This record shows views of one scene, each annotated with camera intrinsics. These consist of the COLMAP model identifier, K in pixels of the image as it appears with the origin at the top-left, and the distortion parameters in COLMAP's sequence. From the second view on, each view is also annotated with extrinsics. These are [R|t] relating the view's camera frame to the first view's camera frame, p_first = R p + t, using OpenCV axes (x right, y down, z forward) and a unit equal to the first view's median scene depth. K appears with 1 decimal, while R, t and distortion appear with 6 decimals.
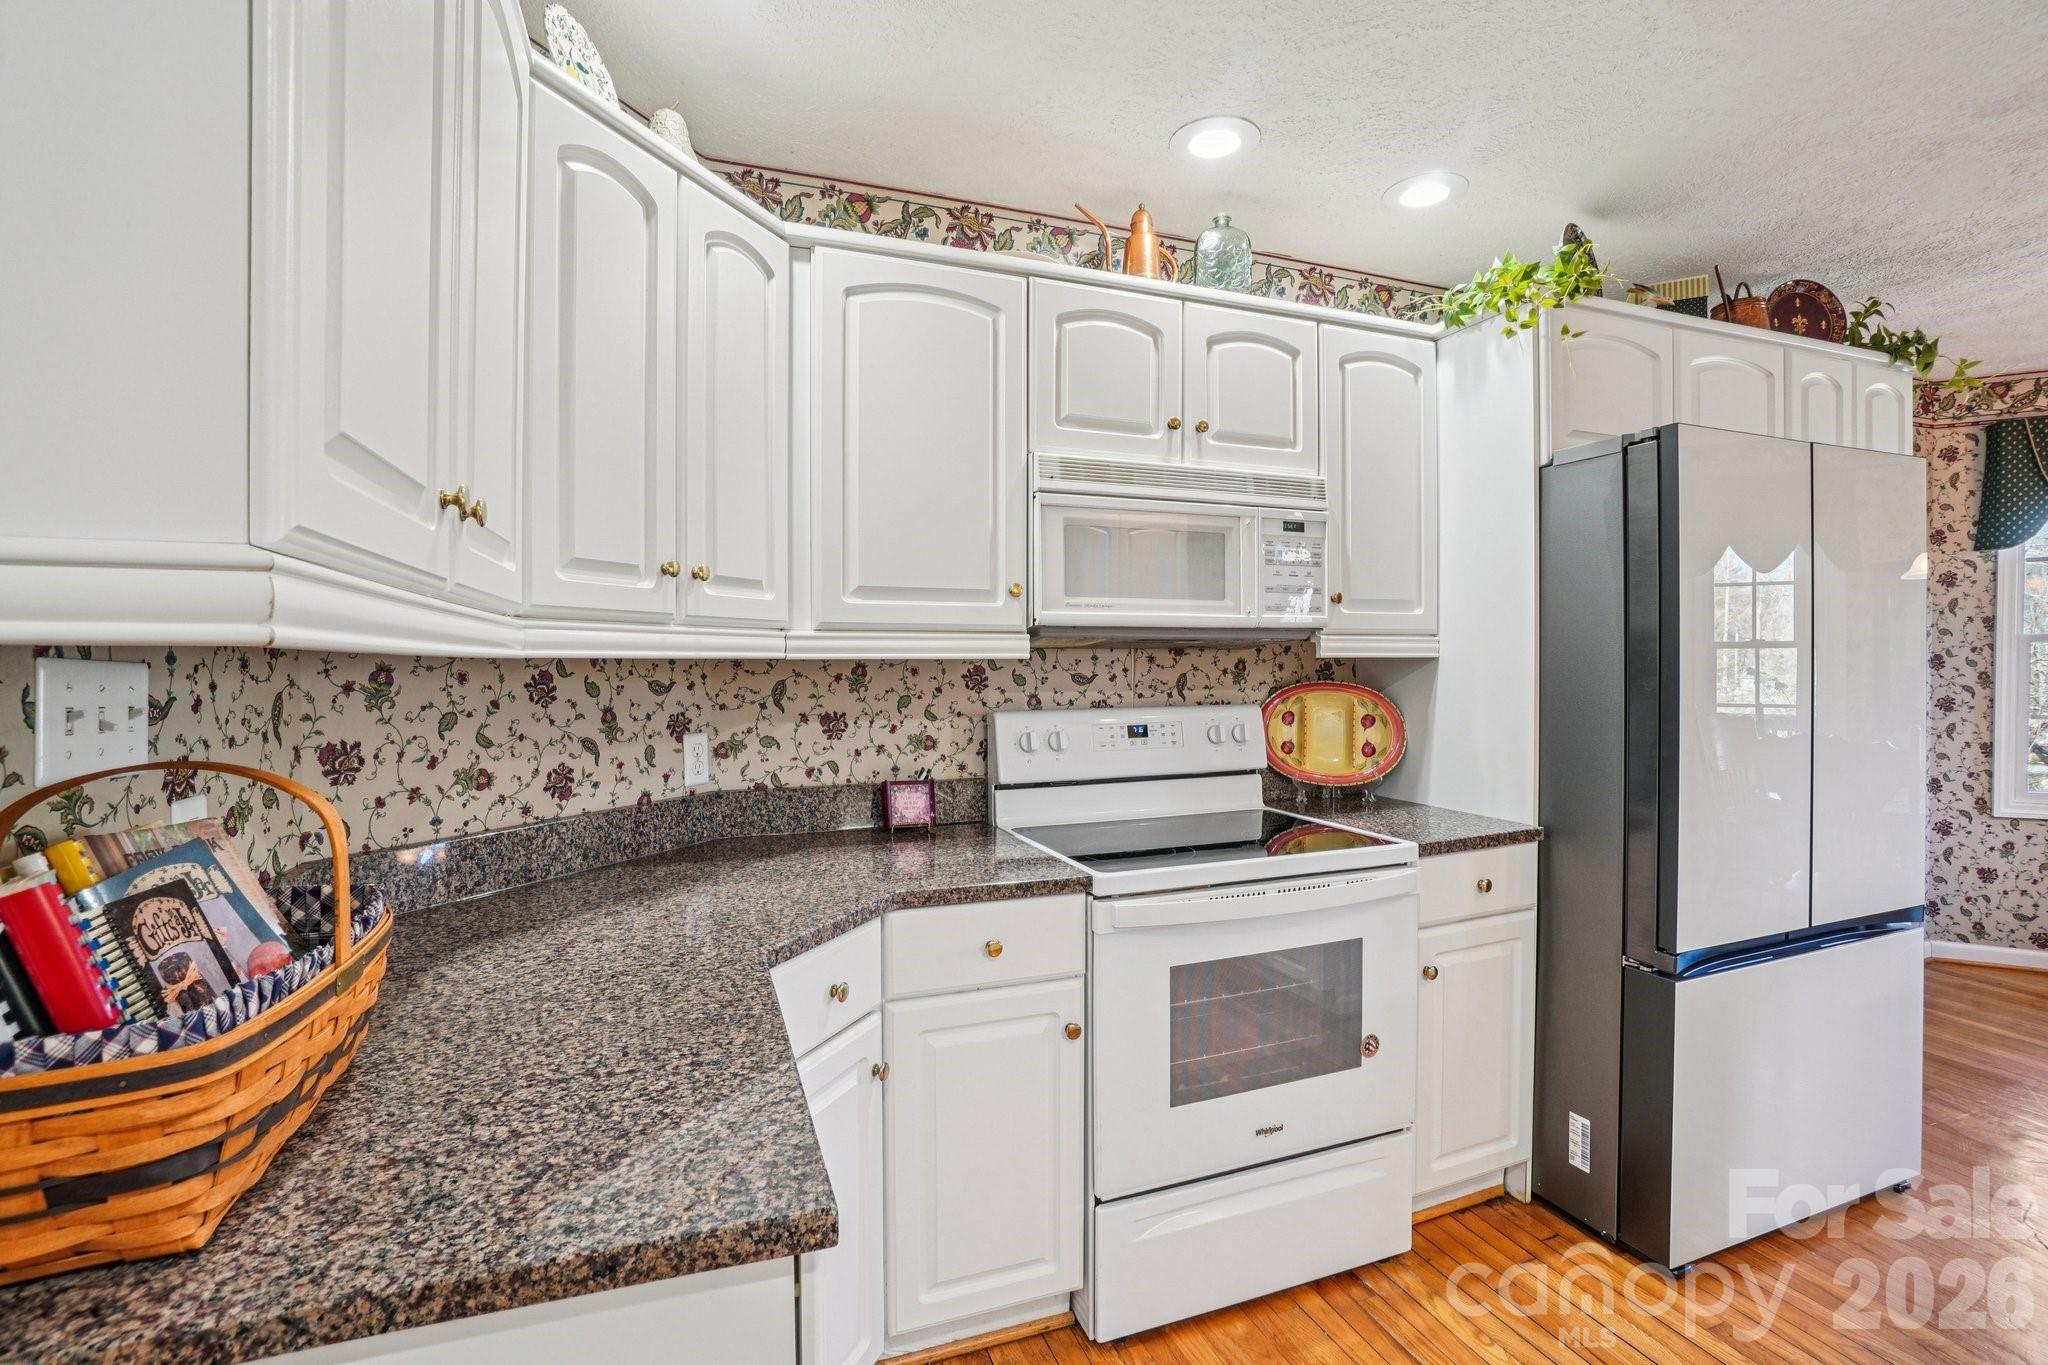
lens RADIAL K [[931.8, 0, 1025.9], [0, 931.8, 673.6], [0, 0, 1]] dist [-0.035088, 0.000230]
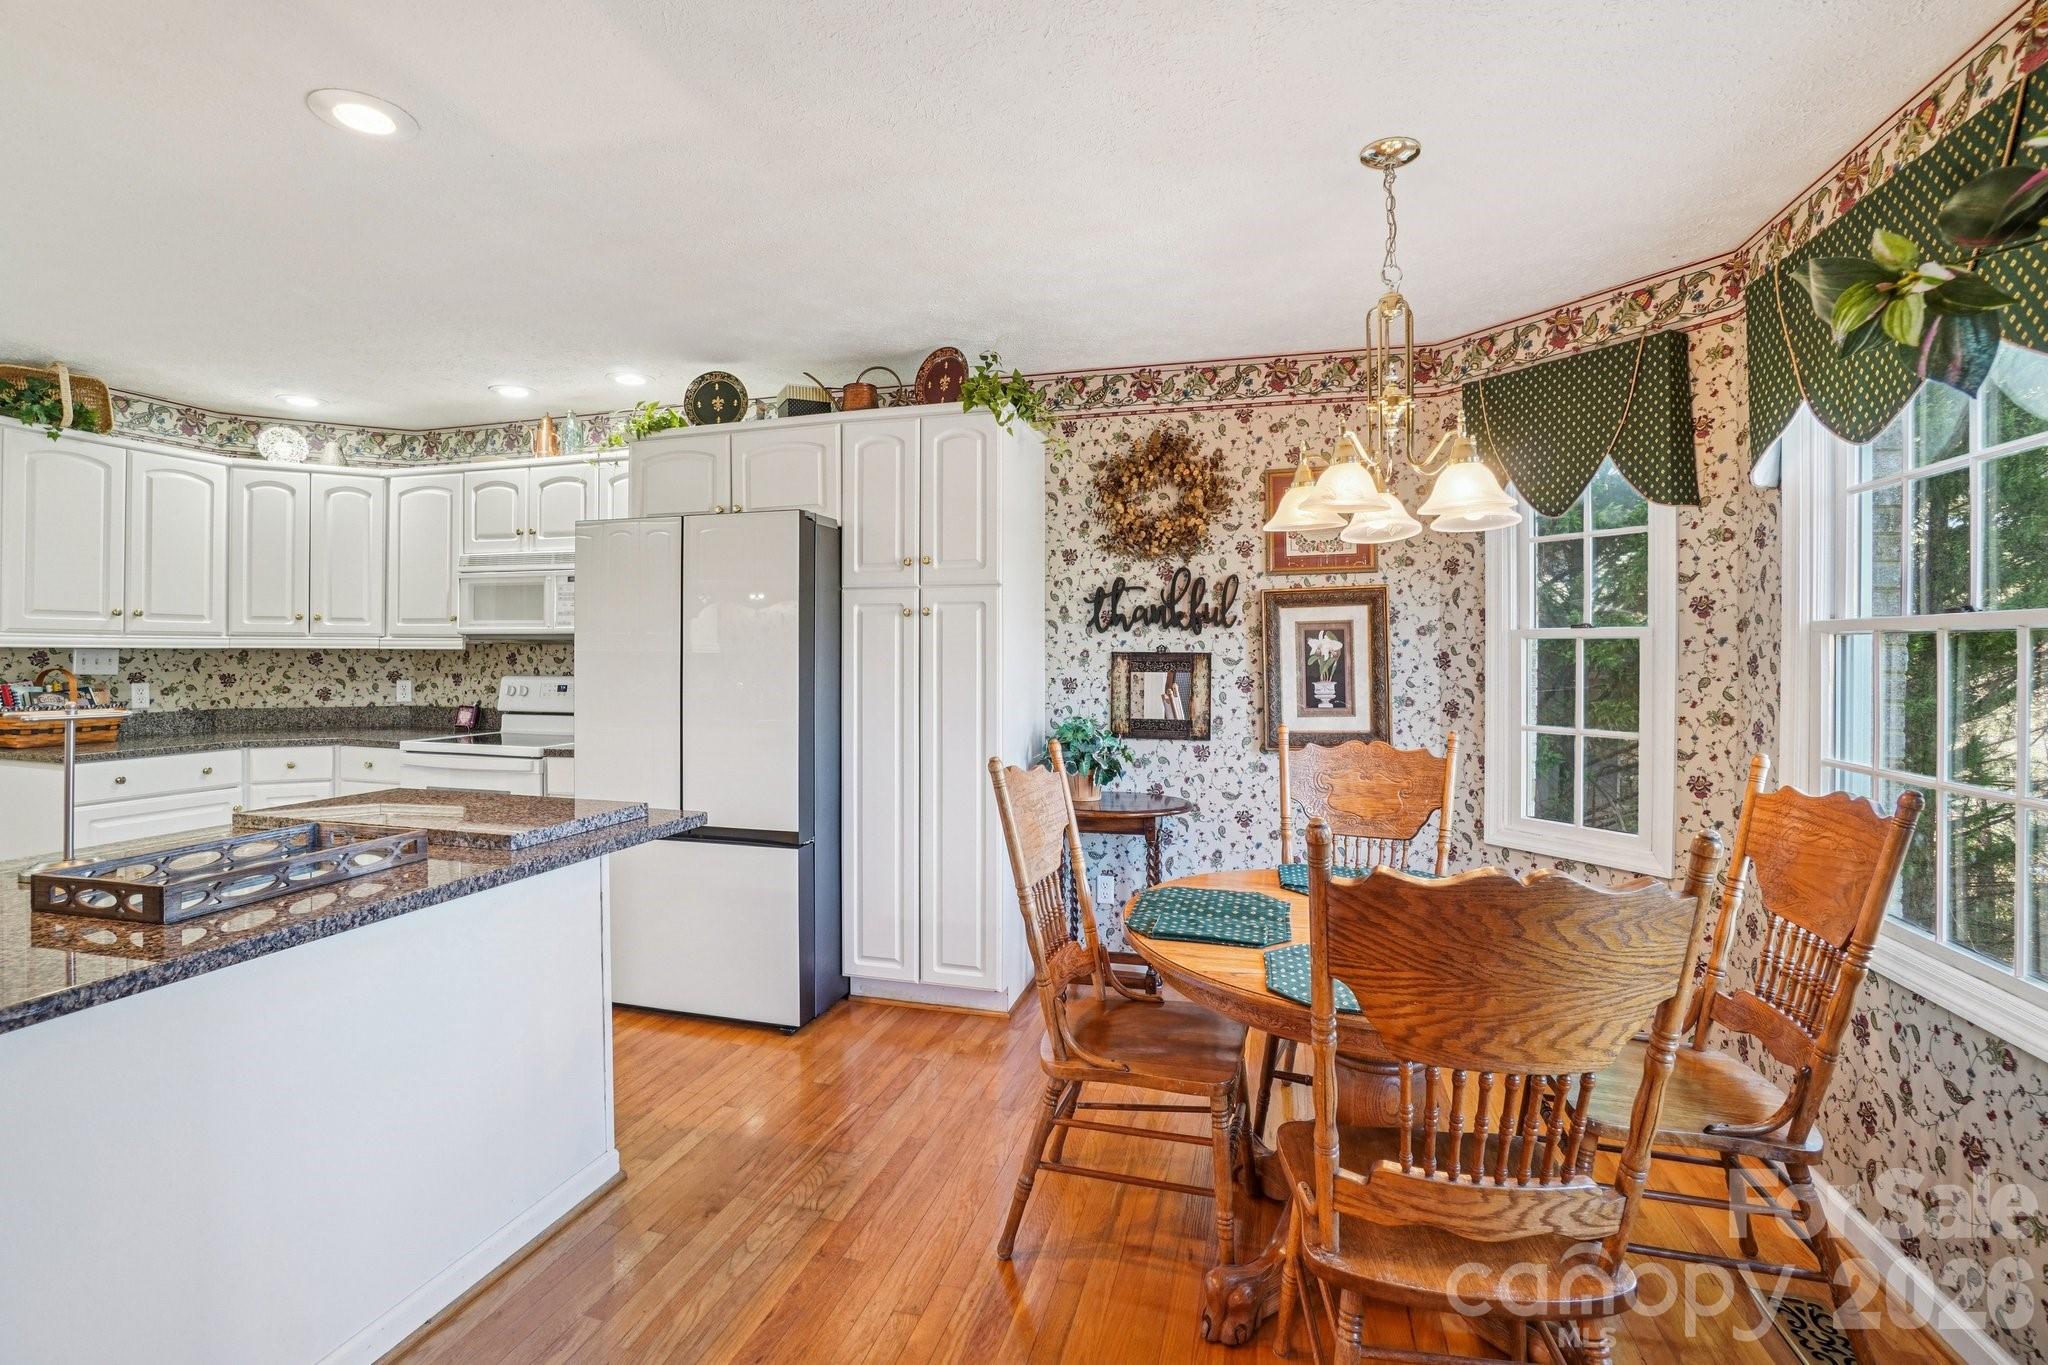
lens RADIAL K [[931.8, 0, 1025.9], [0, 931.8, 673.6], [0, 0, 1]] dist [-0.035088, 0.000230]
pose [[0.809597, 0.023183, -0.586529, 2.326825], [-0.016348, 0.999723, 0.016950, -0.017765], [0.586759, -0.004134, 0.809751, 0.037471]]
